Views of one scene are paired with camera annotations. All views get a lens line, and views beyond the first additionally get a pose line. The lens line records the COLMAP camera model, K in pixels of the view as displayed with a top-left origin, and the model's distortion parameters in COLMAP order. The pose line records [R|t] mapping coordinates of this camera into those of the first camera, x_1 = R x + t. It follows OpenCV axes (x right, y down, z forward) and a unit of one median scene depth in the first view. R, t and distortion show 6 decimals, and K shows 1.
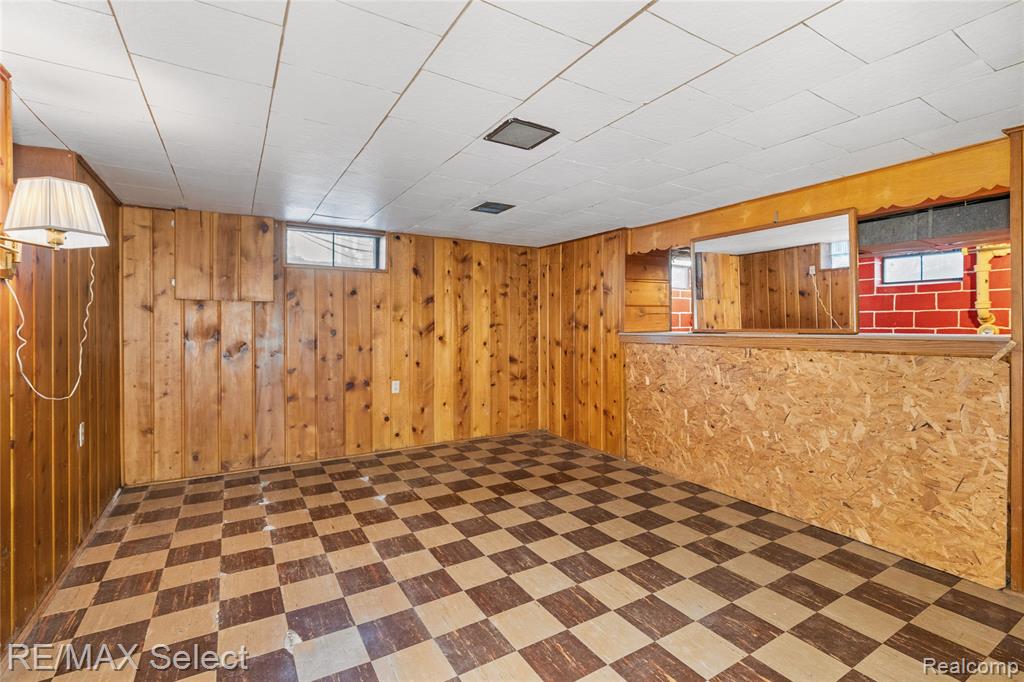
lens RADIAL K [[463.4, 0, 511.2], [0, 463.4, 334.0], [0, 0, 1]] dist [-0.006577, 0.002975]
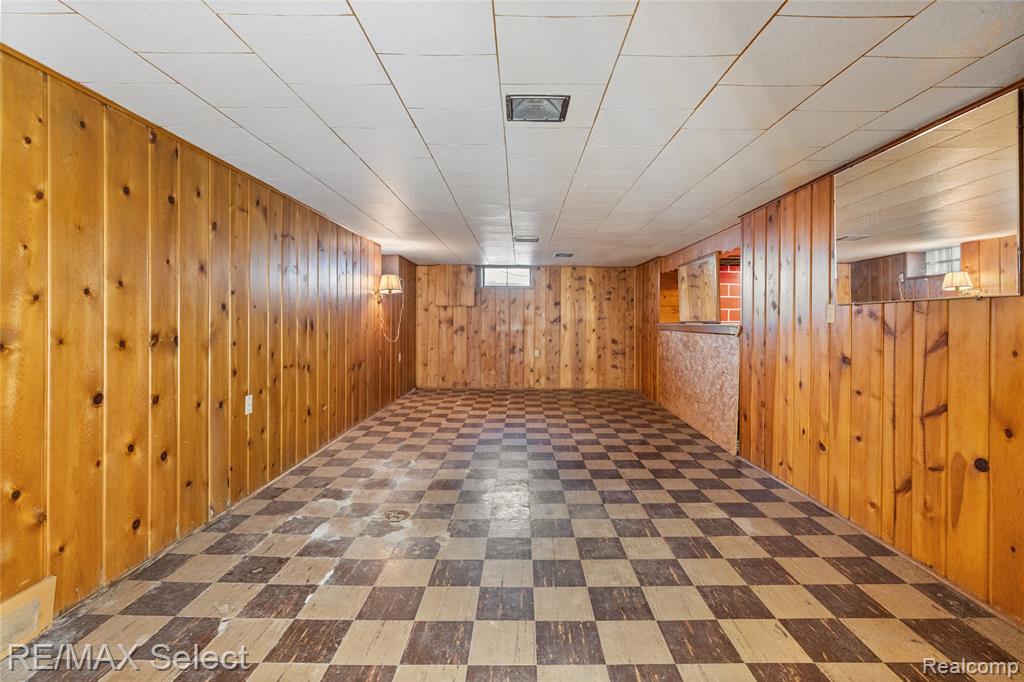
lens RADIAL K [[463.4, 0, 516.9], [0, 463.4, 333.0], [0, 0, 1]] dist [-0.006577, 0.002975]
pose [[0.849550, 0.017050, -0.527232, 0.644523], [-0.017100, 0.999842, 0.004781, 0.031957], [0.527230, 0.004954, 0.849708, -0.564533]]
